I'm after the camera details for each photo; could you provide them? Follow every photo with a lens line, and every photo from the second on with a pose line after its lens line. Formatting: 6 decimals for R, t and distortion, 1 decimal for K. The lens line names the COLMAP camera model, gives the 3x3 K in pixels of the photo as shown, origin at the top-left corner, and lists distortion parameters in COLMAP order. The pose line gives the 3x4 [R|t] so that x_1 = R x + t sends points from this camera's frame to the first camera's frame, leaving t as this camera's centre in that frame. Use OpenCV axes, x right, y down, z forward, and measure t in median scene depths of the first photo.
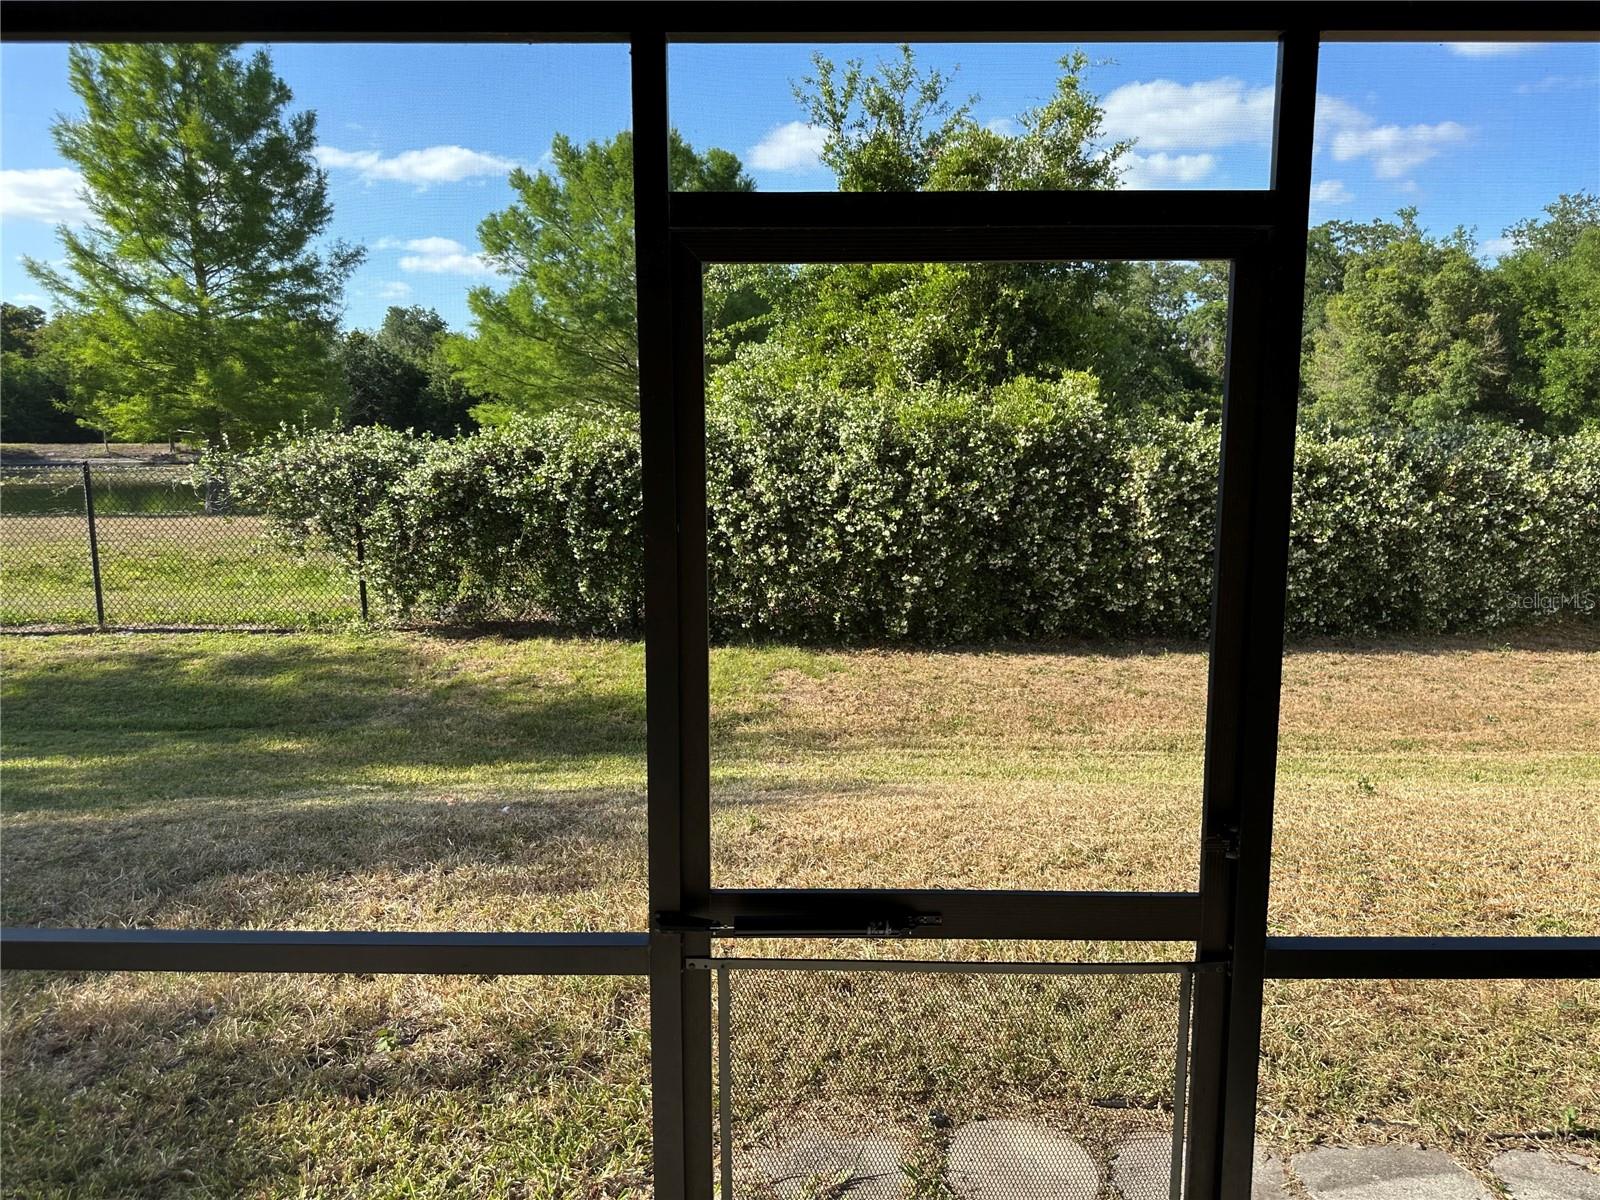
lens RADIAL K [[1127.3, 0, 807.3], [0, 1127.3, 598.2], [0, 0, 1]] dist [0.063095, -0.080701]
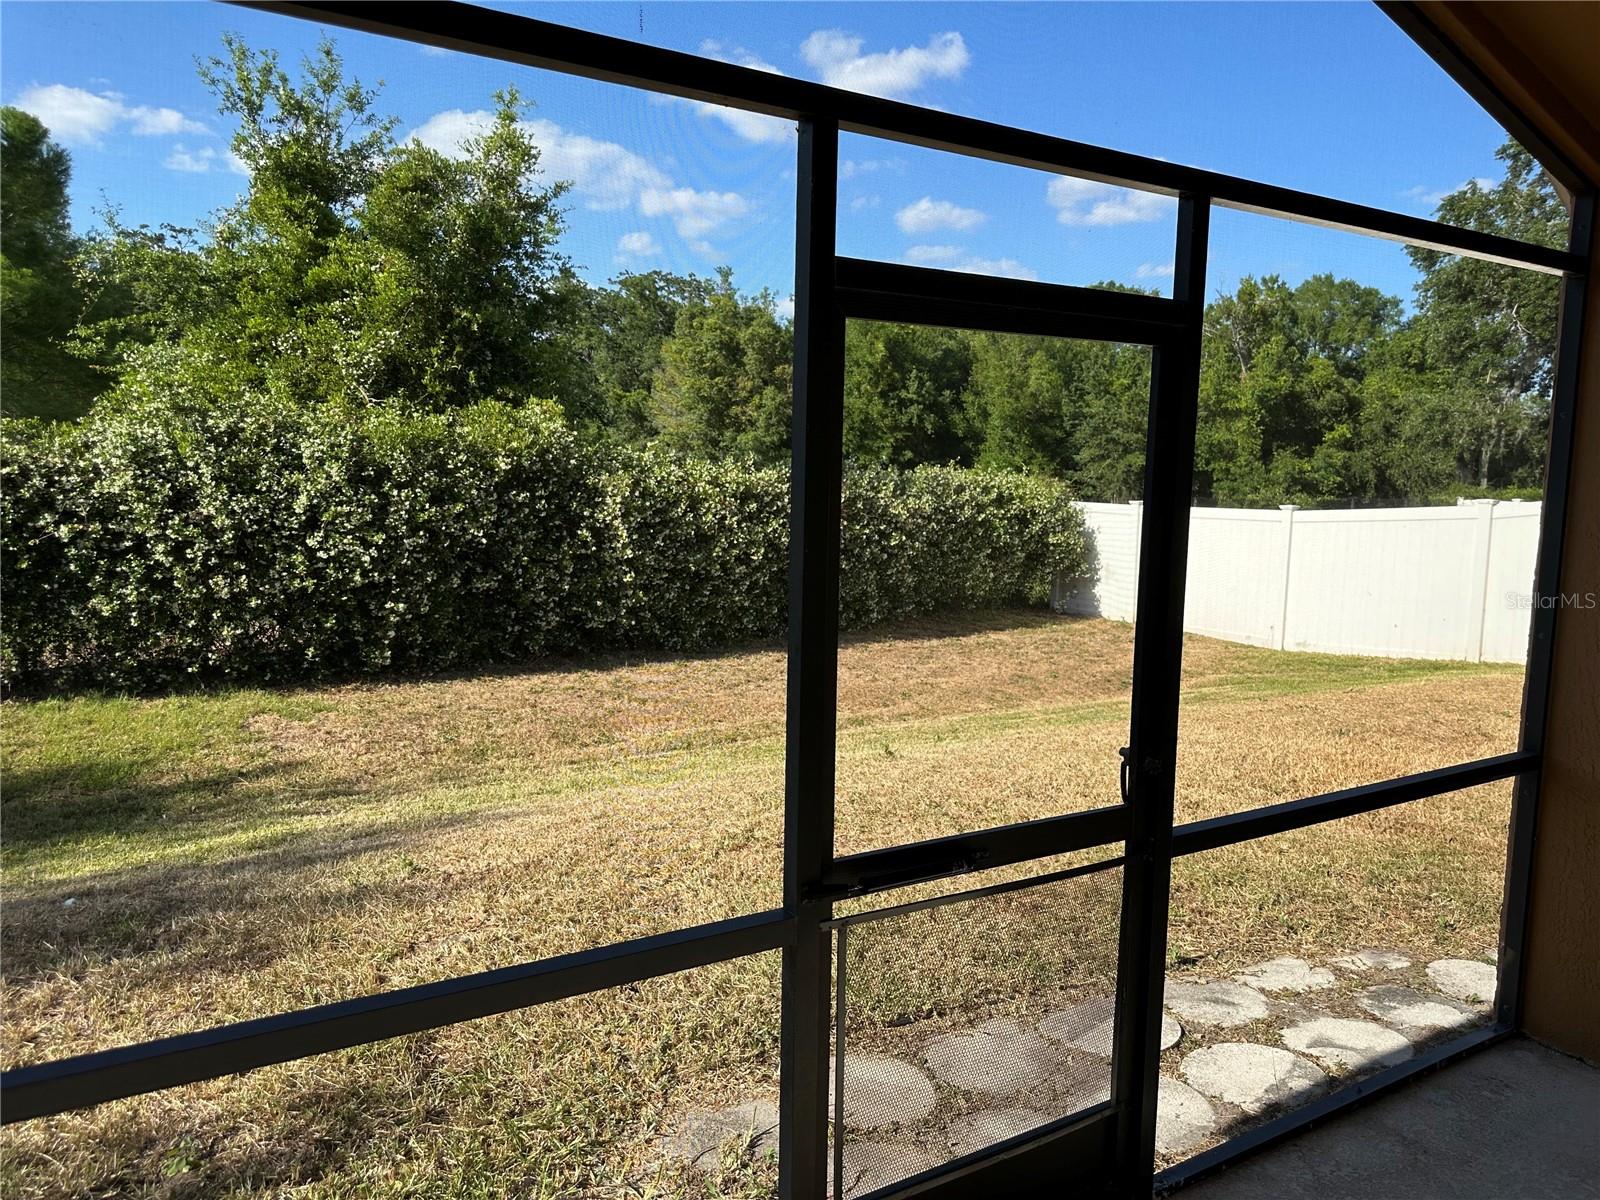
lens RADIAL K [[1127.3, 0, 799.7], [0, 1127.3, 592.5], [0, 0, 1]] dist [0.063095, -0.080701]
pose [[0.850250, -0.041820, 0.524715, -0.114986], [0.055731, 0.998388, -0.010735, 0.000556], [-0.523420, 0.038370, 0.851210, 0.008052]]
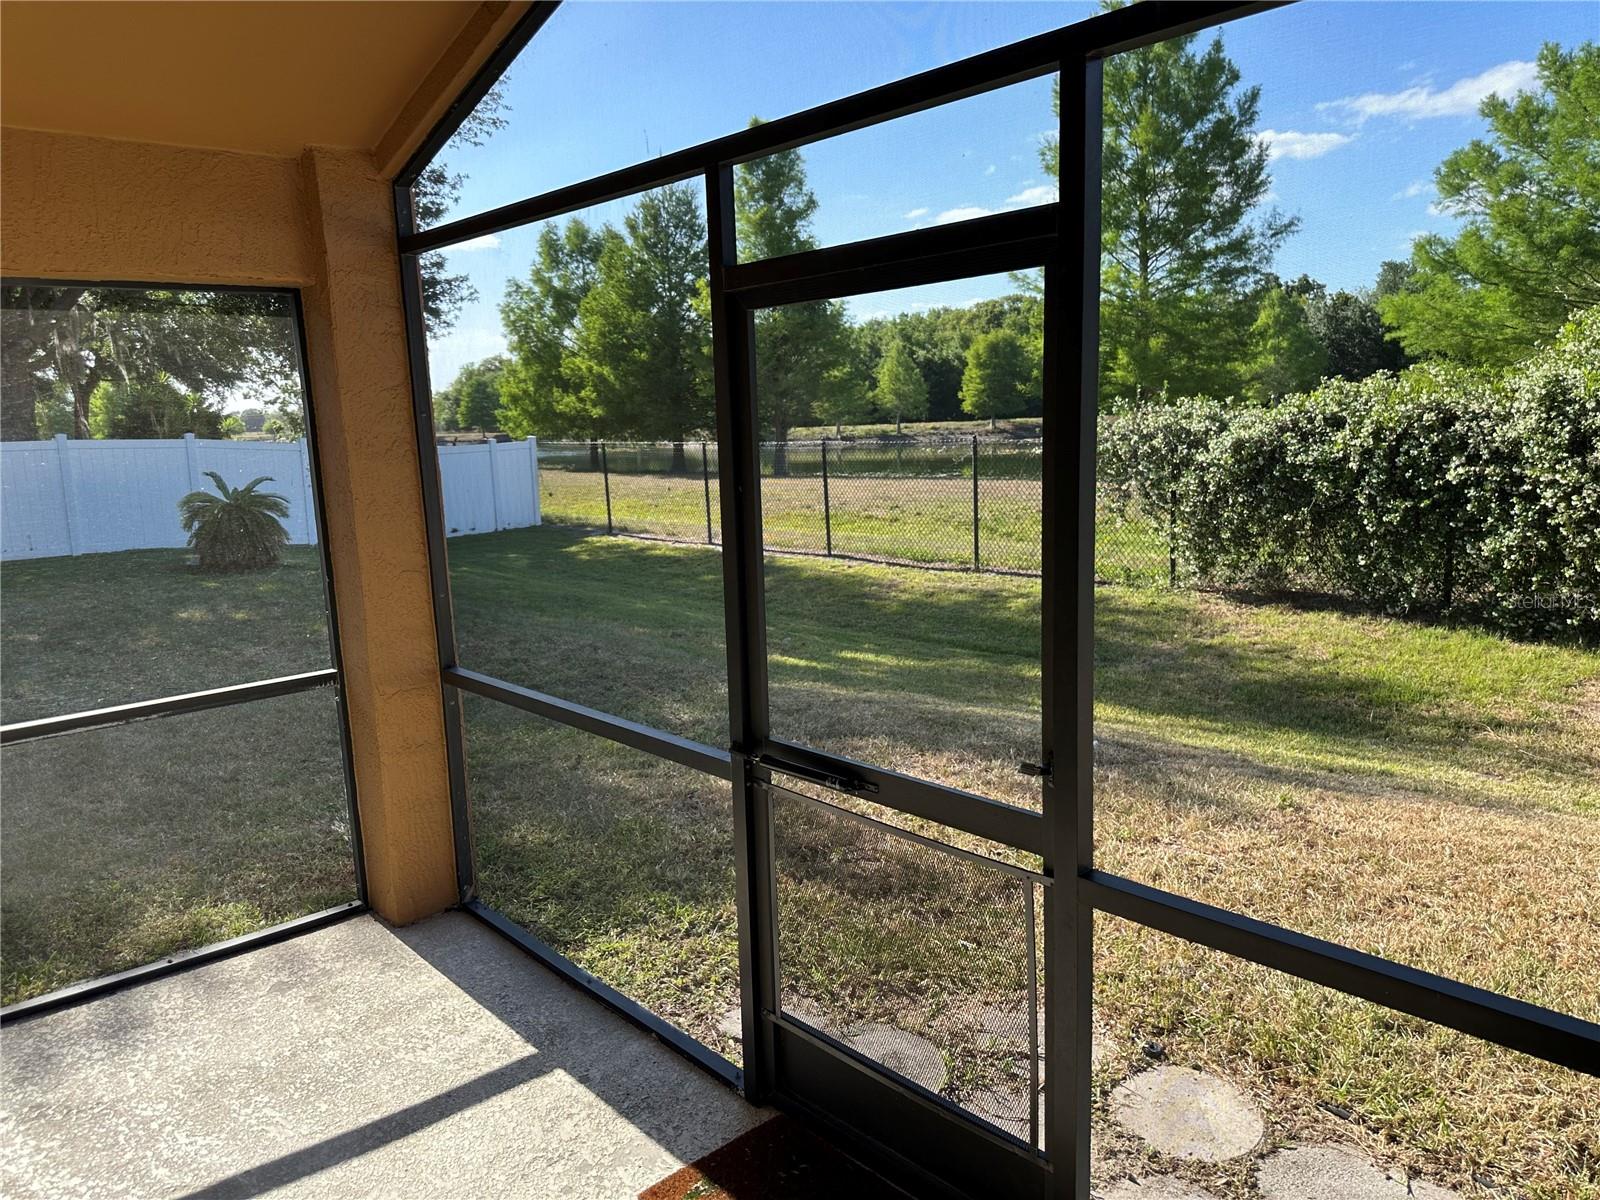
lens RADIAL K [[1127.3, 0, 792.9], [0, 1127.3, 609.1], [0, 0, 1]] dist [0.063095, -0.080701]
pose [[0.676732, 0.101436, -0.729208, 0.167874], [-0.073728, 0.994821, 0.069961, -0.001189], [0.732528, 0.006418, 0.680706, 0.006290]]
